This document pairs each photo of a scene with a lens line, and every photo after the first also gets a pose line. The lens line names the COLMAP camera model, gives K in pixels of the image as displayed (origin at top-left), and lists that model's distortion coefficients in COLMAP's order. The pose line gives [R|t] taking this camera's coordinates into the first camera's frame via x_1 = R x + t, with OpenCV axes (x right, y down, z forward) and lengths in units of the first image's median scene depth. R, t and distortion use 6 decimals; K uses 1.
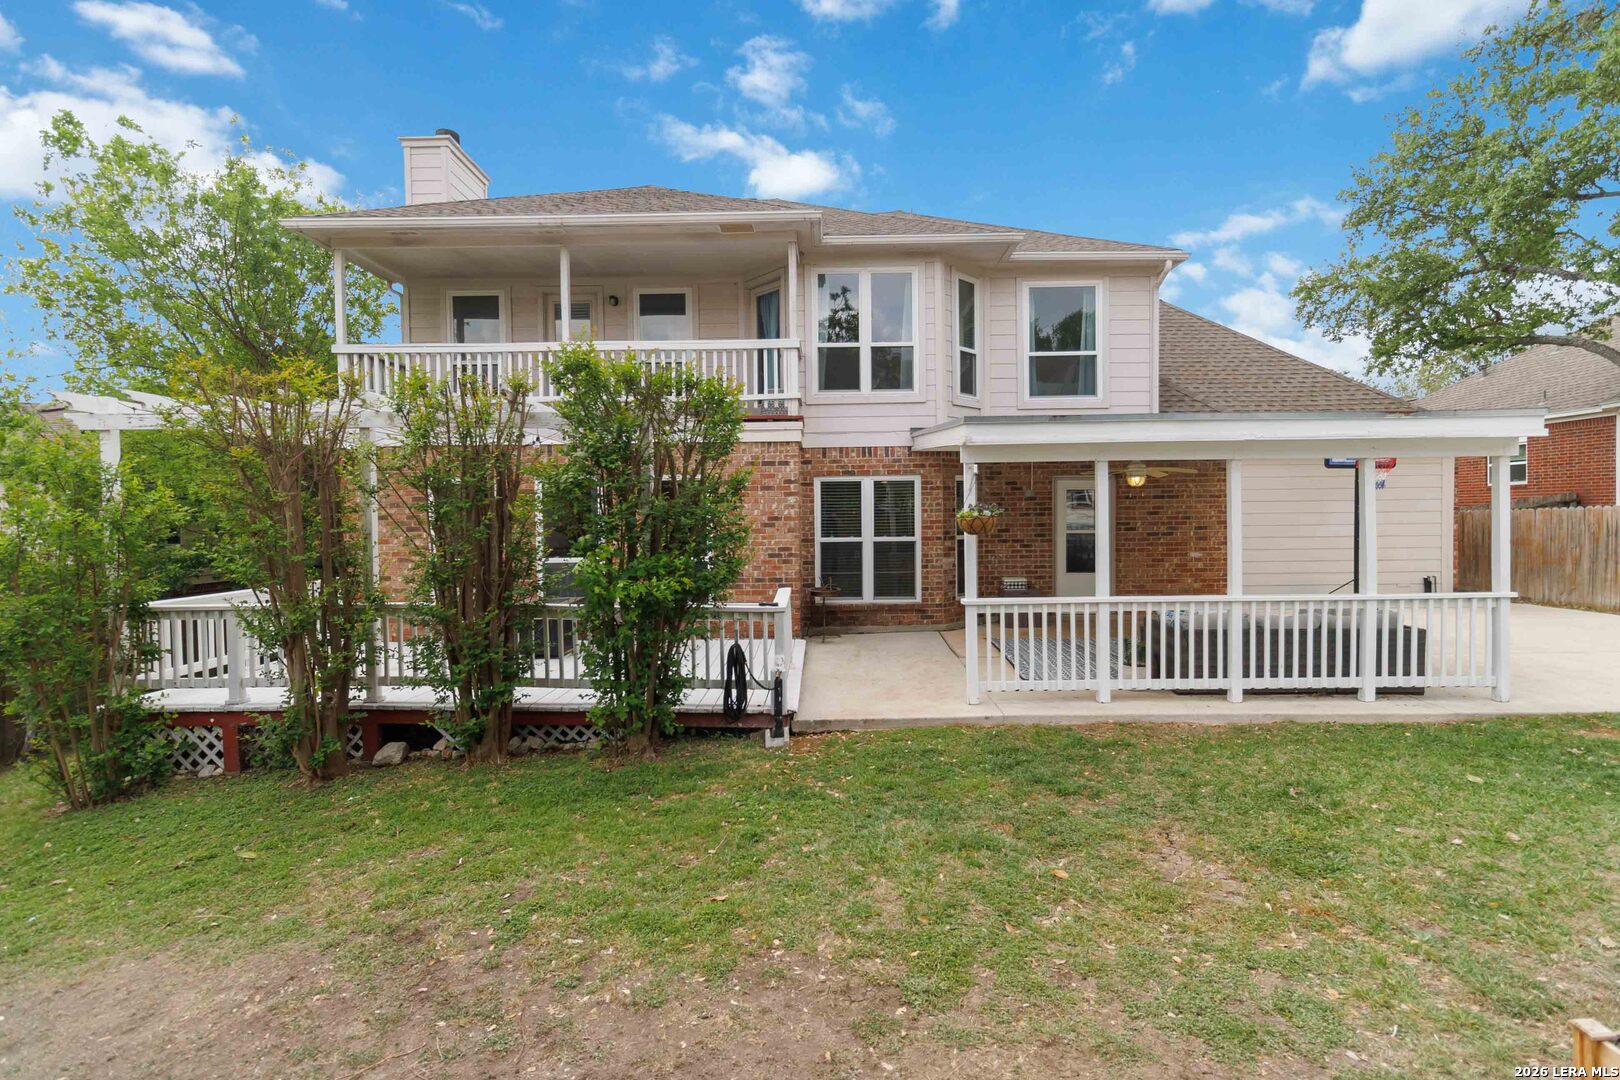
lens RADIAL K [[749.0, 0, 813.3], [0, 749.0, 545.9], [0, 0, 1]] dist [0.001849, 0.001319]
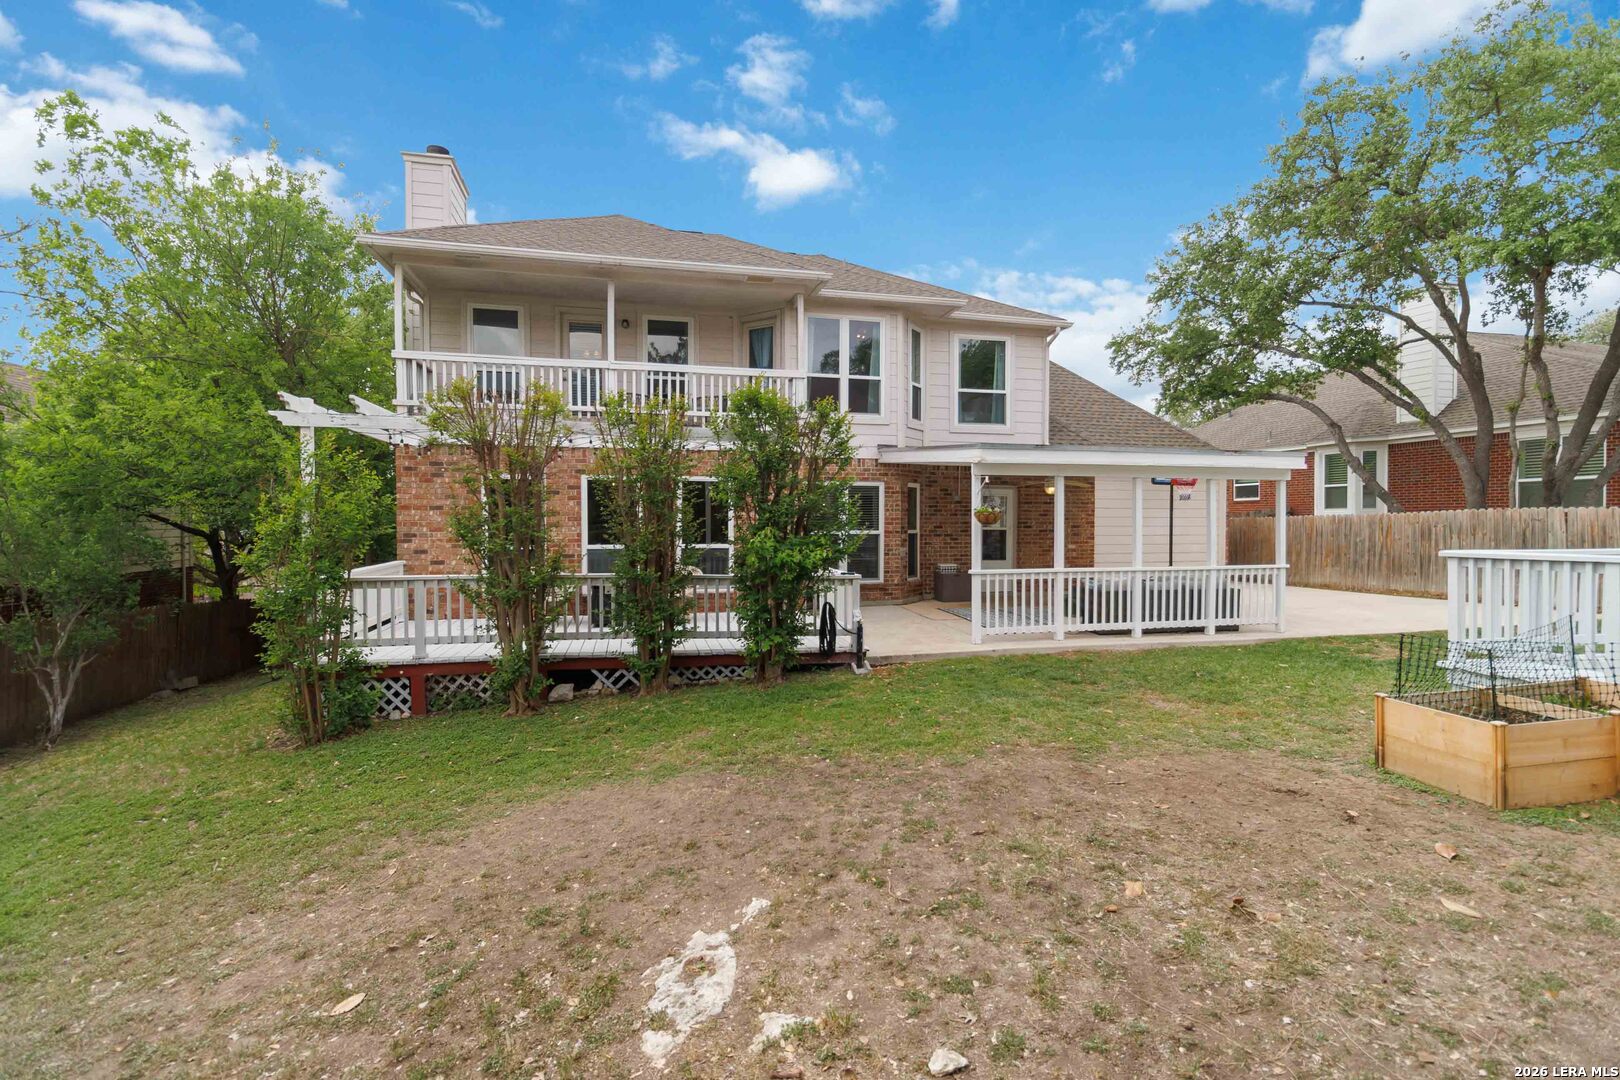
lens RADIAL K [[749.0, 0, 811.5], [0, 749.0, 547.0], [0, 0, 1]] dist [0.001849, 0.001319]
pose [[0.969926, 0.005079, 0.243349, -0.313288], [-0.004025, 0.999980, -0.004832, 0.024495], [-0.243368, 0.003707, 0.969927, -0.218800]]
